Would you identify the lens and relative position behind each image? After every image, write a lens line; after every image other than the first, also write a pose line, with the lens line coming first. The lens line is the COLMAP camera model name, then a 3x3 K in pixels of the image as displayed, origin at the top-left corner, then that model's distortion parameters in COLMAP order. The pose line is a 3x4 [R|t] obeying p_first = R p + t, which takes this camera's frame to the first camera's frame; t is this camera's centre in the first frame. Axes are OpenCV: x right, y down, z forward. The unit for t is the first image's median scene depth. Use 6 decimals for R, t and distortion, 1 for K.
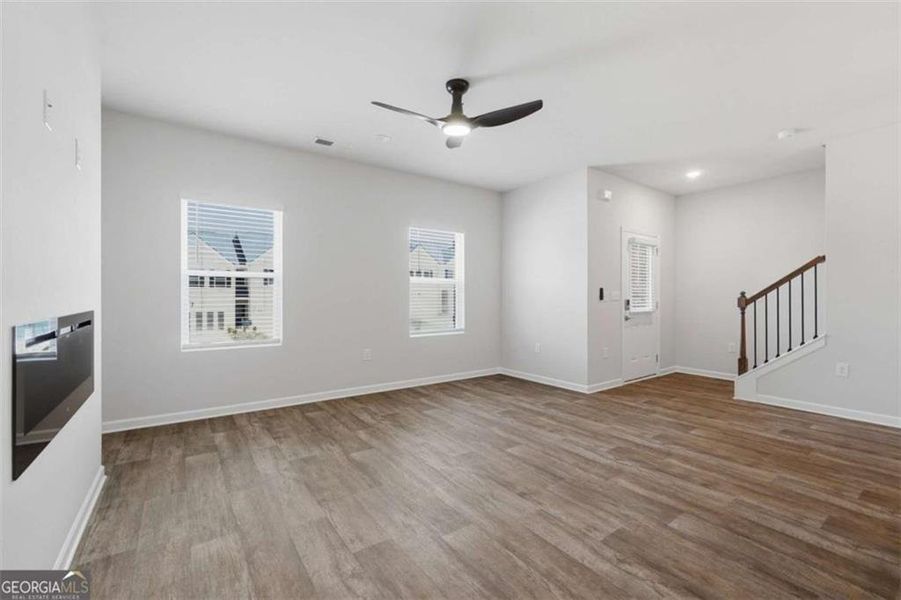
lens RADIAL K [[385.2, 0, 449.5], [0, 385.2, 297.2], [0, 0, 1]] dist [-0.004334, -0.000332]
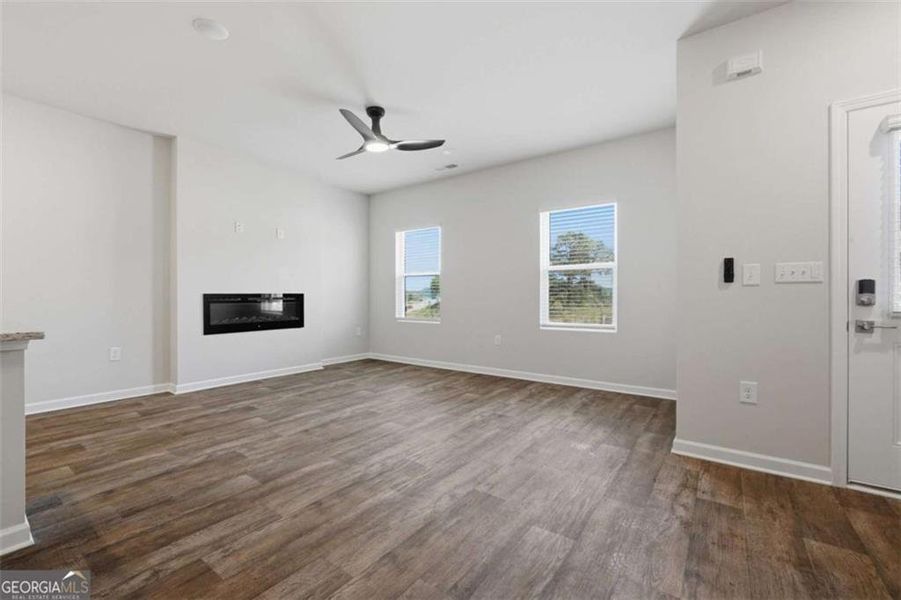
lens RADIAL K [[385.2, 0, 449.5], [0, 385.2, 297.2], [0, 0, 1]] dist [-0.004334, -0.000332]
pose [[0.305648, 0.010385, -0.952088, 0.851812], [0.008932, 0.999865, 0.013774, 0.018286], [0.952103, -0.012714, 0.305514, 0.564997]]
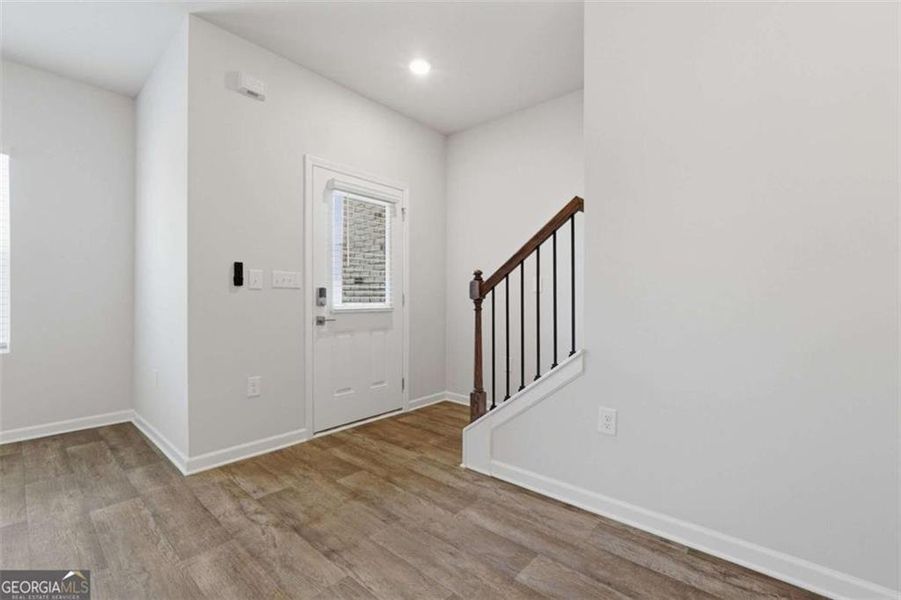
lens RADIAL K [[383.8, 0, 450.5], [0, 383.8, 300.0], [0, 0, 1]] dist [-0.017958, 0.000079]
pose [[0.973391, 0.012280, 0.228823, 0.623689], [-0.015190, 0.999825, 0.010960, 0.018825], [-0.228648, -0.014144, 0.973406, 0.488547]]
